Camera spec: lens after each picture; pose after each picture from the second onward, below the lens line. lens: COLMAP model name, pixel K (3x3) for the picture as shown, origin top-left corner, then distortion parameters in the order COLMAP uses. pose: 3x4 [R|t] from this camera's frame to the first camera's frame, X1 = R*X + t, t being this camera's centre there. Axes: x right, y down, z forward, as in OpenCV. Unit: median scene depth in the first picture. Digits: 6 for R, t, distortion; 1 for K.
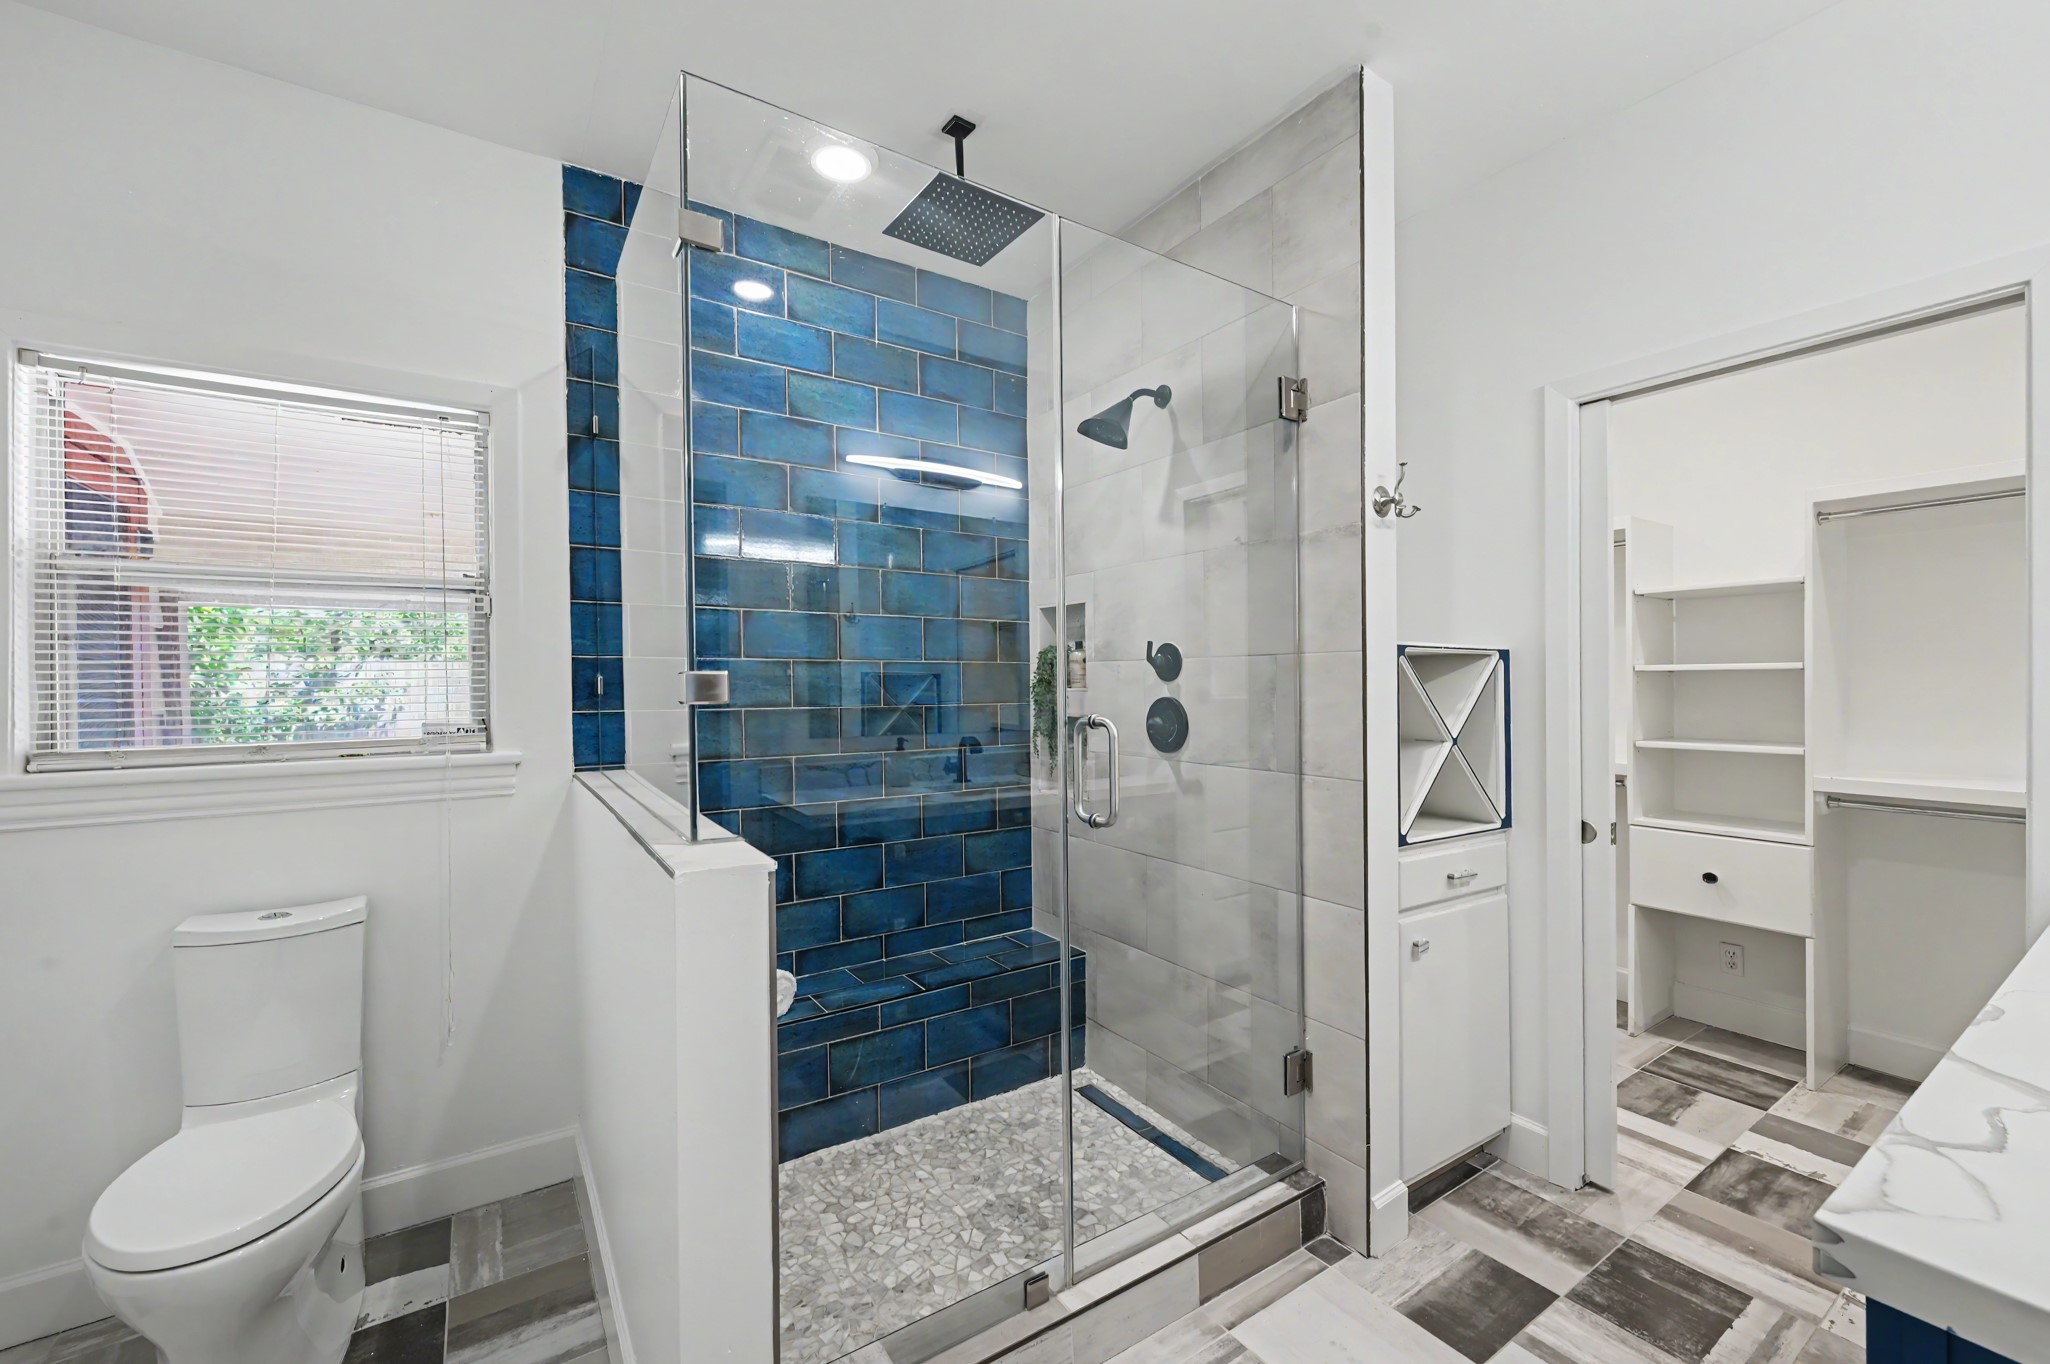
lens RADIAL K [[831.1, 0, 1025.0], [0, 831.1, 682.0], [0, 0, 1]] dist [-0.001678, -0.000269]
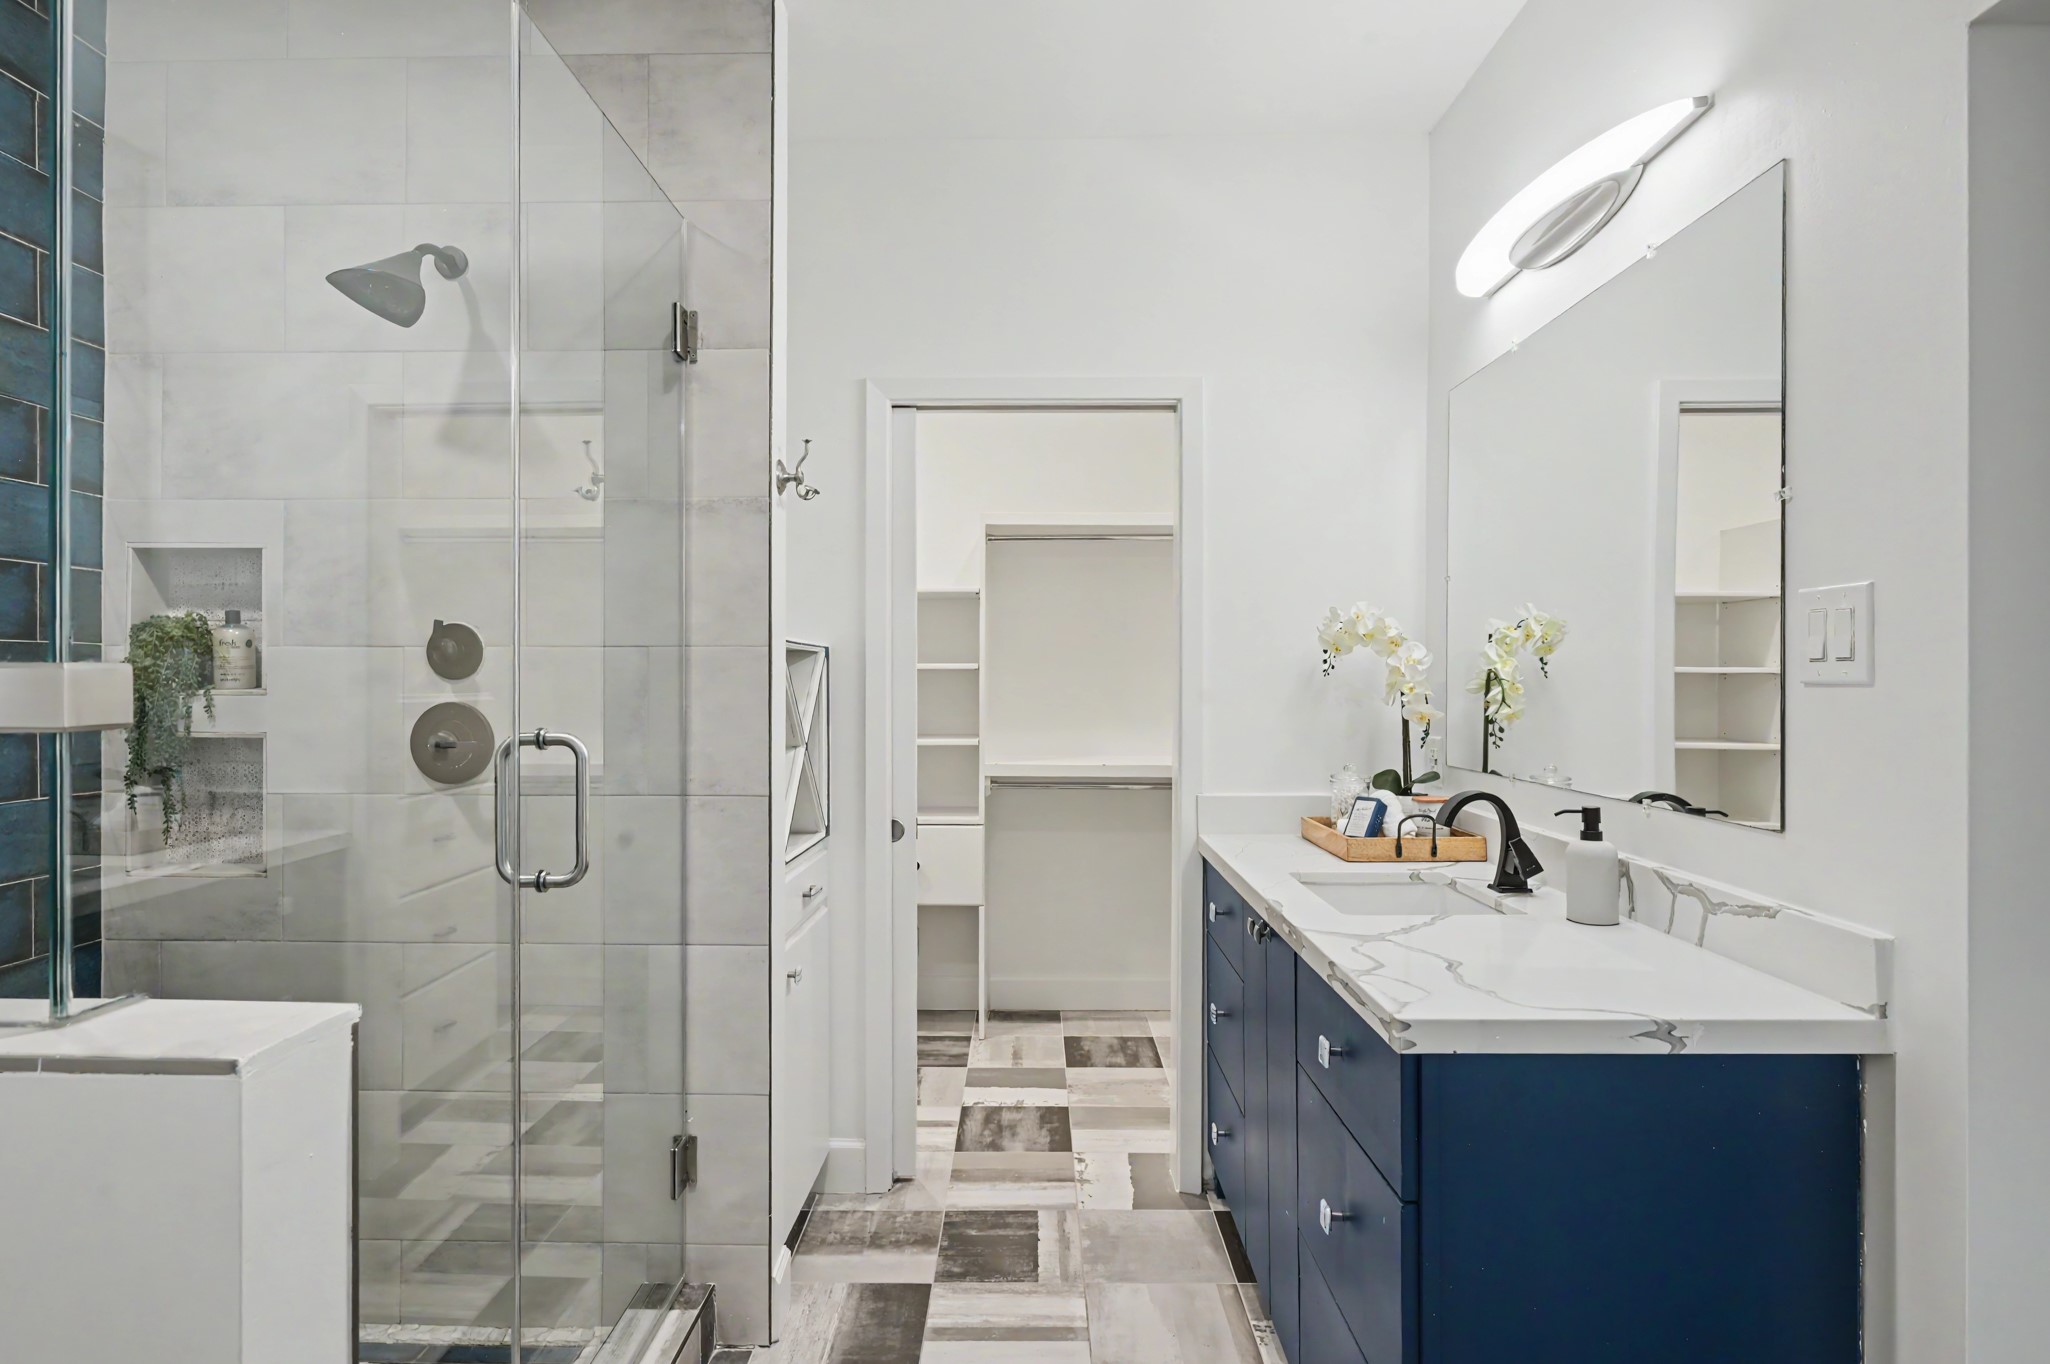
lens RADIAL K [[1119.8, 0, 1020.4], [0, 1119.8, 663.9], [0, 0, 1]] dist [-0.001492, -0.000429]
pose [[0.561571, 0.013442, 0.827319, -0.385401], [-0.003662, 0.999899, -0.013760, -0.003267], [-0.827420, 0.004698, 0.561564, 0.115358]]
